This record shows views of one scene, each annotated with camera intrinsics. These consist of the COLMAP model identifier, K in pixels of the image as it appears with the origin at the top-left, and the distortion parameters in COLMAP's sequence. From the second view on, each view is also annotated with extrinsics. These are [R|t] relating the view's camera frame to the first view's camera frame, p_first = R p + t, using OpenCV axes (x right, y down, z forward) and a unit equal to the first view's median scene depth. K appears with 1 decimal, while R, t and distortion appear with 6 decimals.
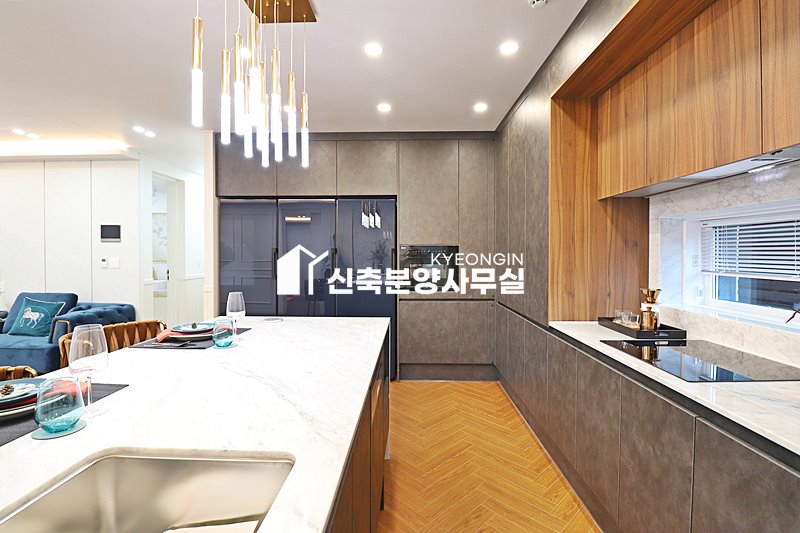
lens RADIAL K [[367.6, 0, 402.9], [0, 367.6, 260.7], [0, 0, 1]] dist [-0.007293, -0.008951]
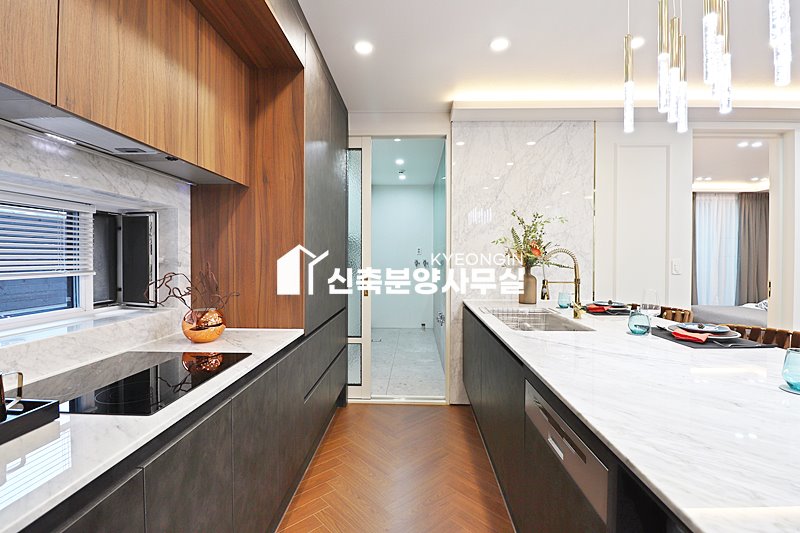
lens RADIAL K [[367.6, 0, 396.6], [0, 367.6, 259.4], [0, 0, 1]] dist [-0.007293, -0.008951]
pose [[-0.999435, -0.009143, 0.032342, 0.087018], [-0.007976, 0.999320, 0.036004, -0.008418], [-0.032649, 0.035726, -0.998828, 0.683858]]
